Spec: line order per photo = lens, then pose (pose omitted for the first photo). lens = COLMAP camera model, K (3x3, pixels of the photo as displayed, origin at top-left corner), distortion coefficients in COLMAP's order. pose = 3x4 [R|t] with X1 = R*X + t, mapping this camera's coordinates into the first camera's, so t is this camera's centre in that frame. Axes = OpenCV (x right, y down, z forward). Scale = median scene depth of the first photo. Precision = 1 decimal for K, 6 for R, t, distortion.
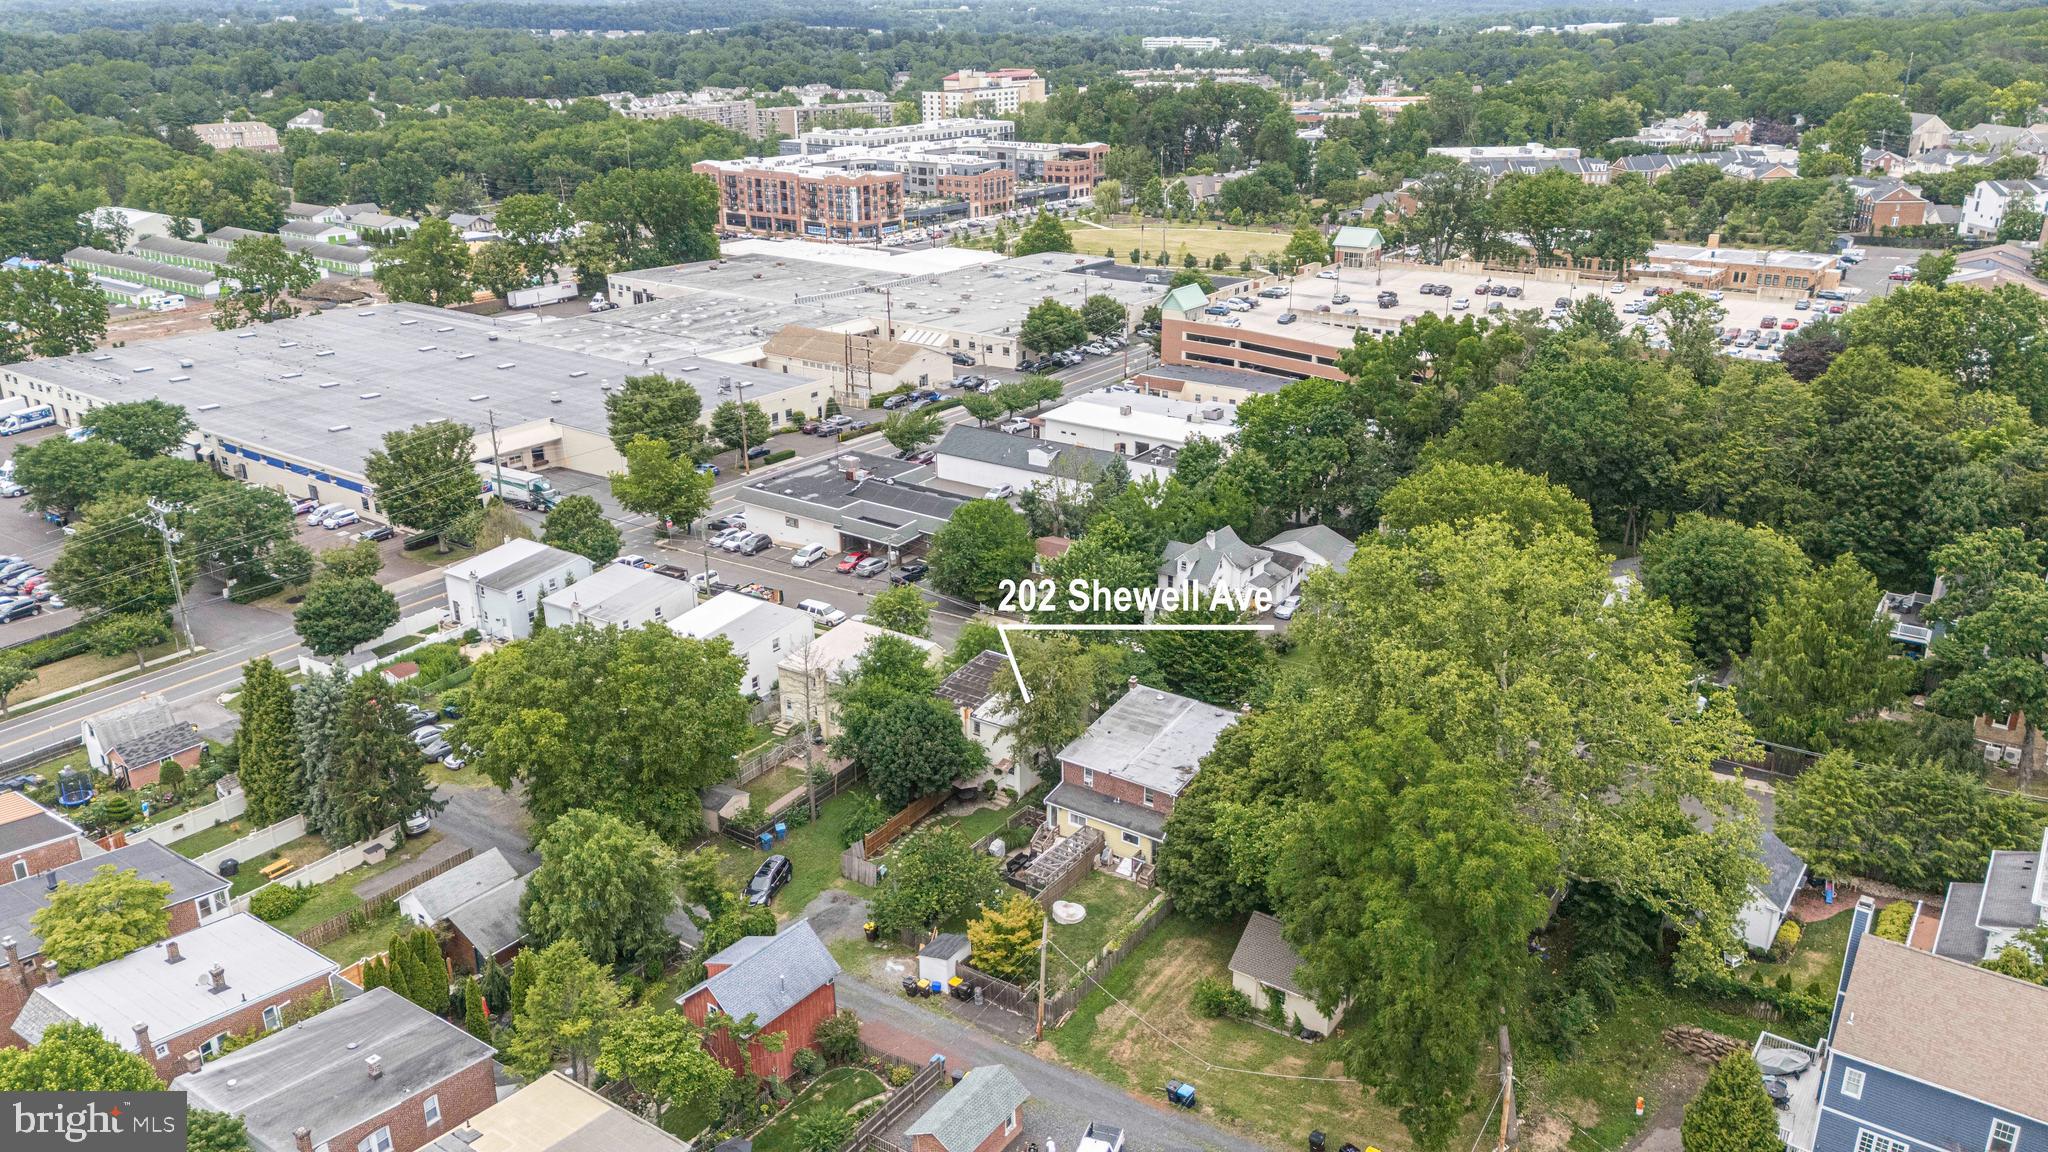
lens RADIAL K [[1578.1, 0, 1024.9], [0, 1578.1, 575.0], [0, 0, 1]] dist [0.074763, -0.074697]
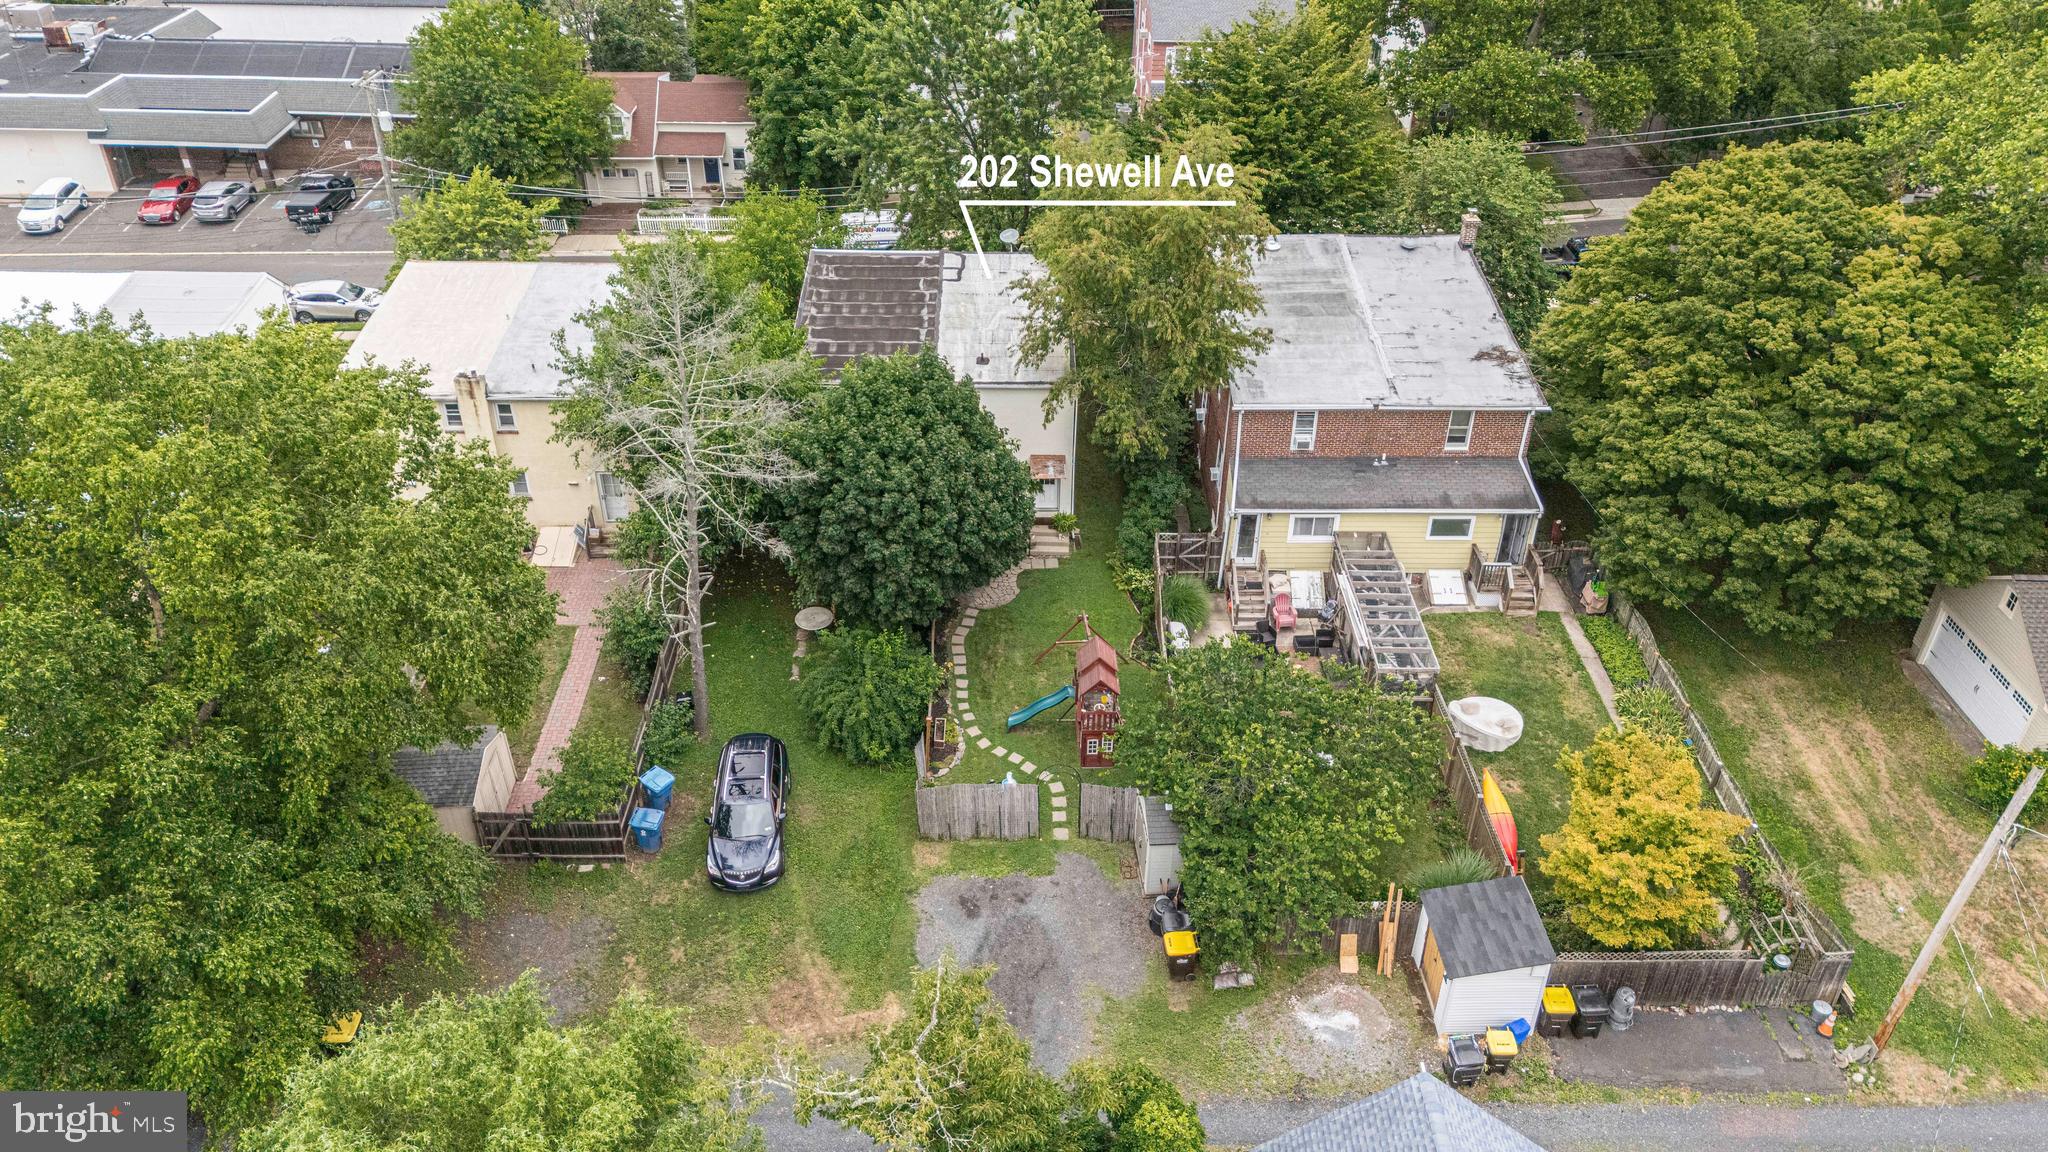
lens RADIAL K [[1578.1, 0, 1023.3], [0, 1578.1, 578.9], [0, 0, 1]] dist [0.074763, -0.074697]
pose [[0.809260, -0.309080, 0.499568, -0.180135], [0.195272, 0.943575, 0.267461, 0.020982], [-0.554047, -0.118894, 0.823952, 0.452115]]
